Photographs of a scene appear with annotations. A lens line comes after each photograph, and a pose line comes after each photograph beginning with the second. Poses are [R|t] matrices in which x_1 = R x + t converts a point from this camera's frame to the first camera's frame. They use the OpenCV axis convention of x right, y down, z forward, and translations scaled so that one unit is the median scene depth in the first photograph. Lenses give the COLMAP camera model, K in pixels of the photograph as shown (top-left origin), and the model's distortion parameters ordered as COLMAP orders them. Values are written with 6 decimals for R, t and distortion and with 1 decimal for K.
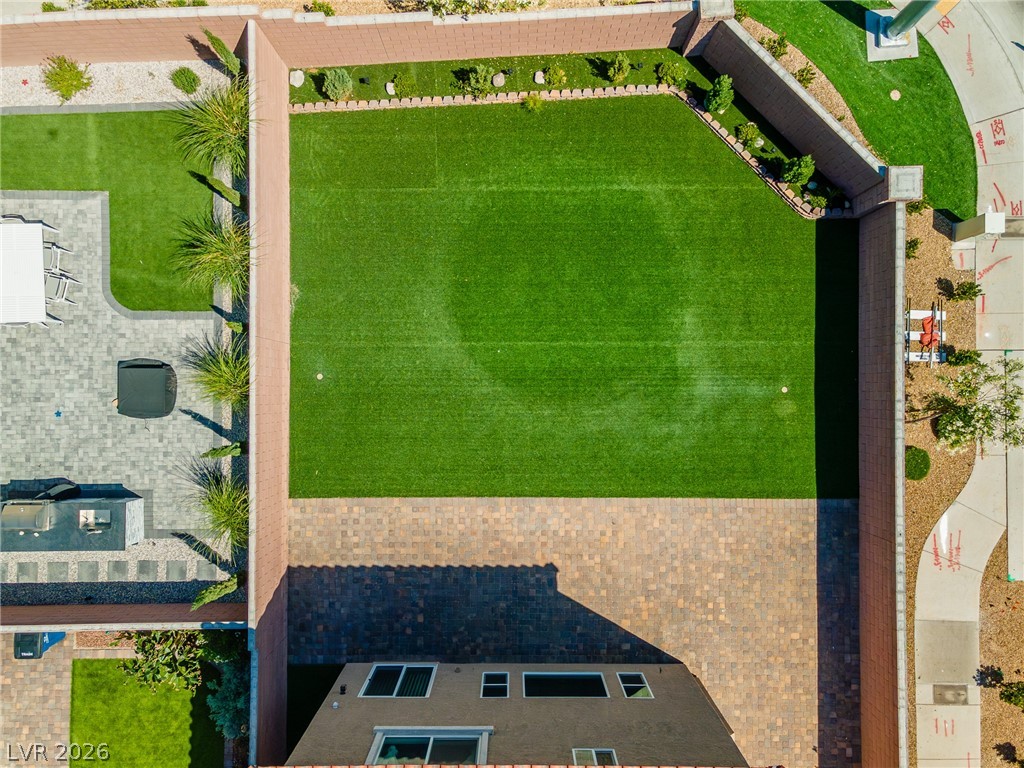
lens RADIAL K [[733.1, 0, 508.3], [0, 733.1, 385.0], [0, 0, 1]] dist [0.040582, 0.012598]
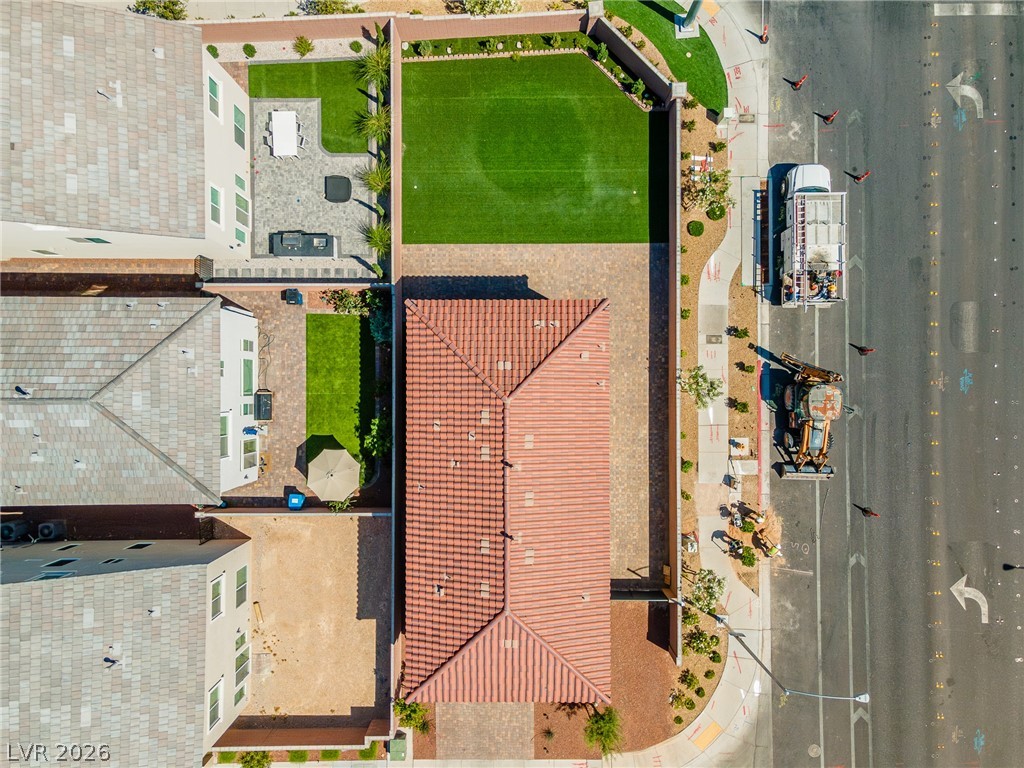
lens RADIAL K [[733.1, 0, 508.3], [0, 733.1, 385.0], [0, 0, 1]] dist [0.040582, 0.012598]
pose [[0.999996, -0.002158, -0.001921, 0.013355], [0.002137, 0.999935, -0.011235, 0.586719], [0.001945, 0.011231, 0.999935, -1.119594]]
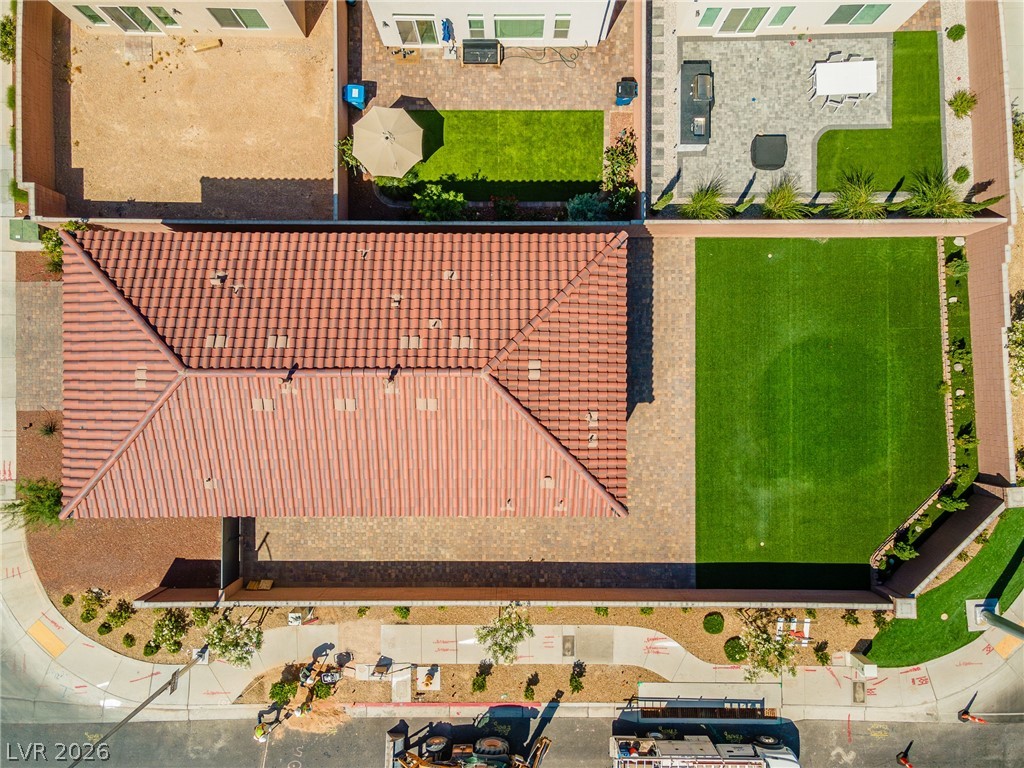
lens RADIAL K [[733.1, 0, 508.3], [0, 733.1, 385.0], [0, 0, 1]] dist [0.040582, 0.012598]
pose [[0.000233, 1.000000, -0.000356, 0.026412], [-0.999999, 0.000232, -0.001671, 0.567490], [-0.001671, 0.000356, 0.999999, -0.617136]]
